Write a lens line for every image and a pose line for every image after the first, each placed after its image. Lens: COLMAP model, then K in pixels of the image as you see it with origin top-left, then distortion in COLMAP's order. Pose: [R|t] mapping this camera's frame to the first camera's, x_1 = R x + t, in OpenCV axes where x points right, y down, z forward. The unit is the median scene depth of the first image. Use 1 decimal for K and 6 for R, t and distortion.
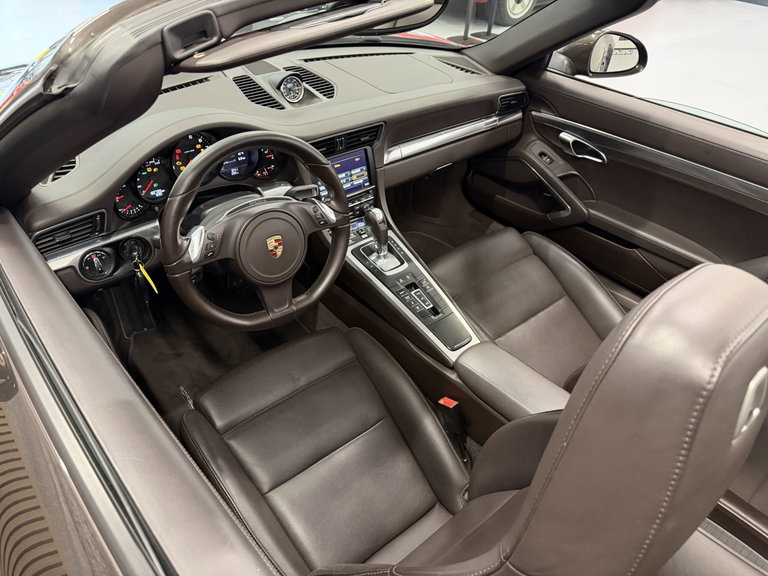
lens RADIAL K [[547.6, 0, 388.6], [0, 547.6, 304.7], [0, 0, 1]] dist [0.006167, -0.006017]
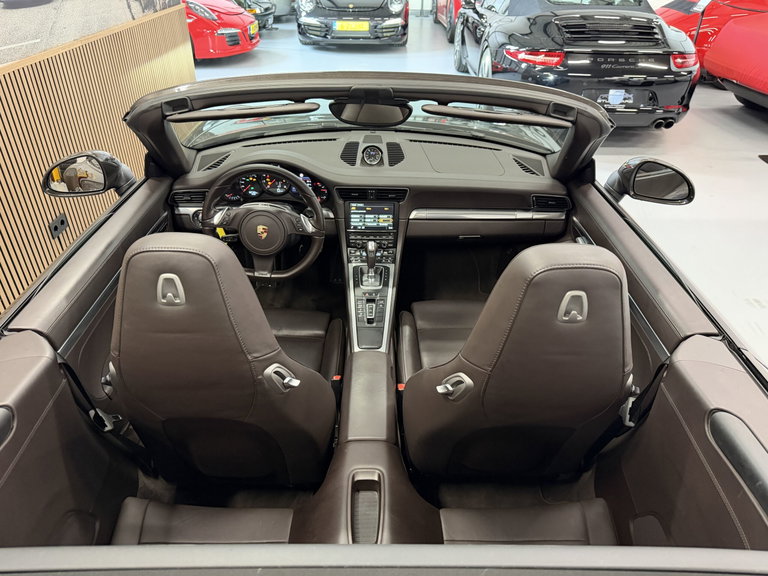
lens RADIAL K [[547.6, 0, 388.6], [0, 547.6, 304.7], [0, 0, 1]] dist [0.006167, -0.006017]
pose [[0.770899, 0.323060, -0.548950, 0.887282], [-0.393059, 0.919449, -0.010877, -0.029007], [0.501218, 0.224155, 0.835784, -0.129378]]
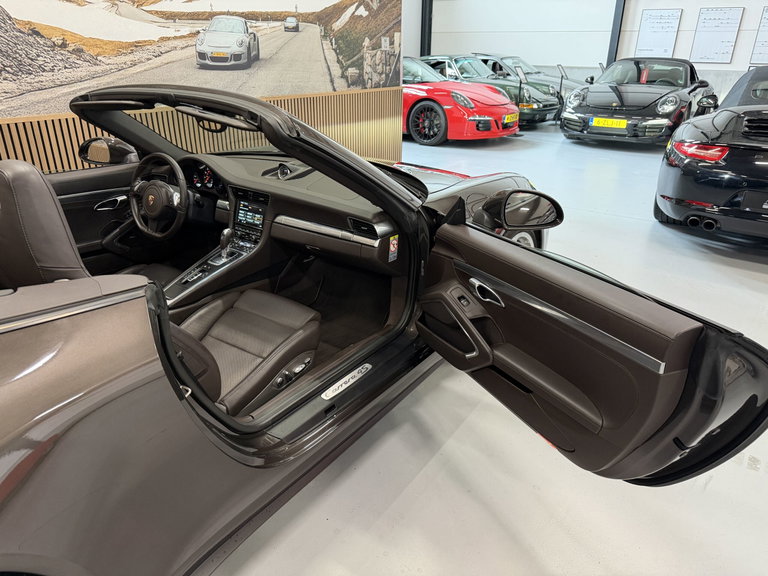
lens RADIAL K [[550.5, 0, 387.5], [0, 550.5, 292.7], [0, 0, 1]] dist [0.003091, -0.009441]
pose [[0.250355, 0.345715, -0.904325, 1.848365], [-0.624037, 0.771768, 0.122279, -0.577963], [0.740202, 0.533719, 0.408955, 0.814504]]
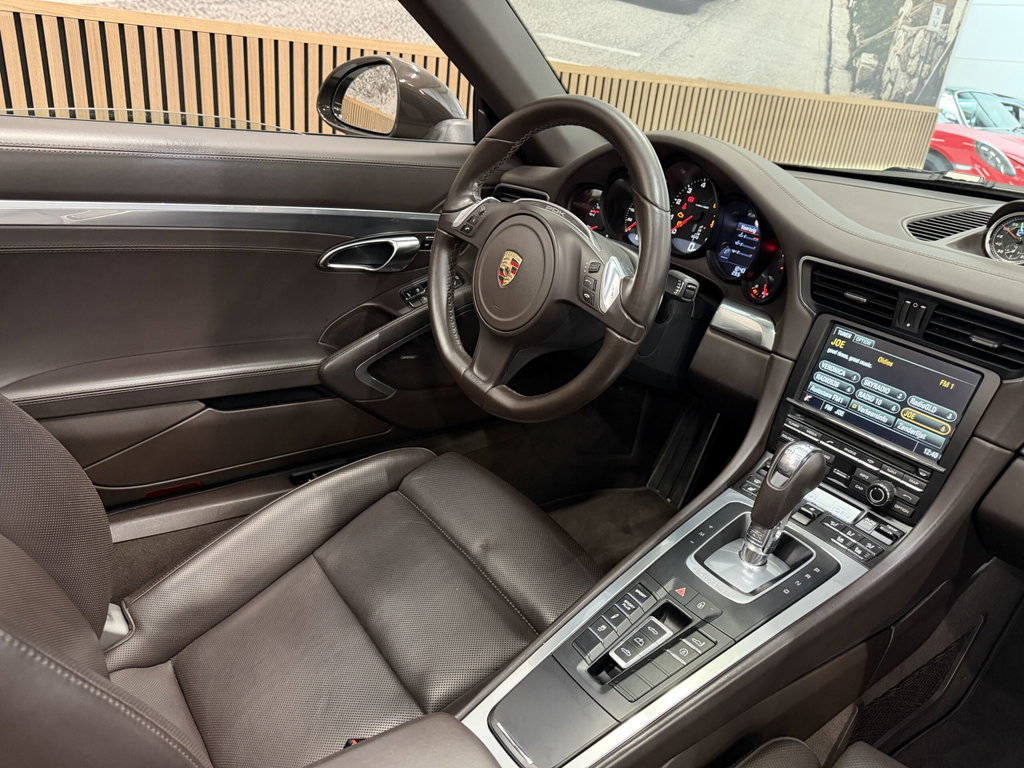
lens RADIAL K [[724.2, 0, 514.7], [0, 724.2, 384.9], [0, 0, 1]] dist [0.084842, -0.123984]
pose [[-0.048501, 0.345565, -0.937140, 0.497436], [-0.722689, 0.635512, 0.271744, -0.205181], [0.689469, 0.690441, 0.218913, 0.749321]]
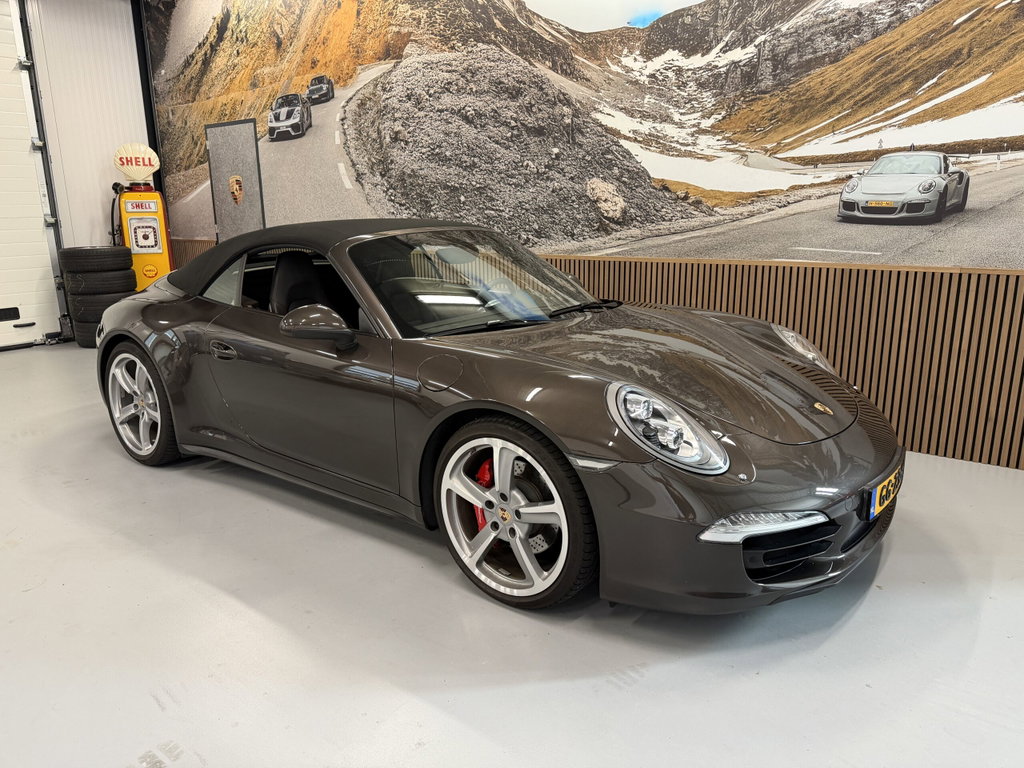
lens RADIAL K [[724.2, 0, 514.7], [0, 724.2, 384.9], [0, 0, 1]] dist [0.084842, -0.123984]
pose [[-0.975952, 0.002240, -0.217973, 0.393494], [-0.173358, 0.598240, 0.782340, -2.367931], [0.132152, 0.801314, -0.583465, 2.903223]]
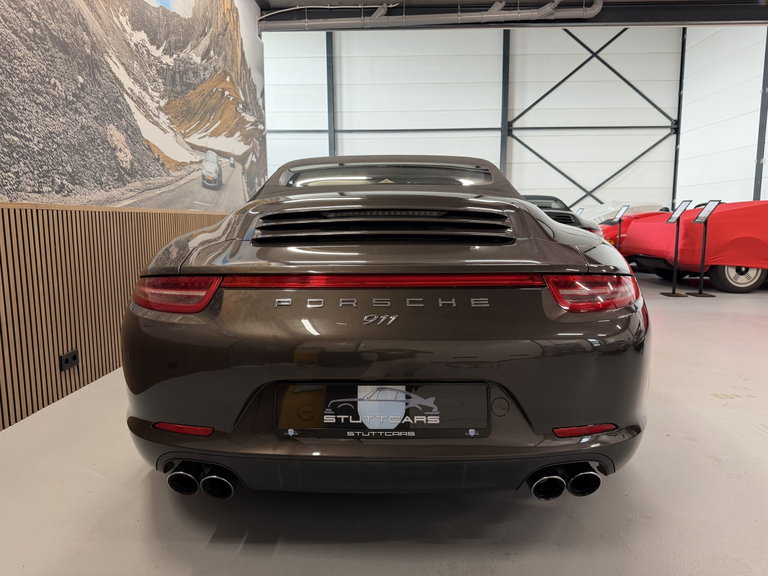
lens RADIAL K [[555.4, 0, 384.0], [0, 555.4, 295.7], [0, 0, 1]] dist [0.001081, 0.002846]
pose [[0.747093, 0.030244, -0.664031, 2.023032], [-0.392962, 0.825807, -0.404505, 1.286390], [0.536127, 0.563142, 0.628839, -0.783781]]
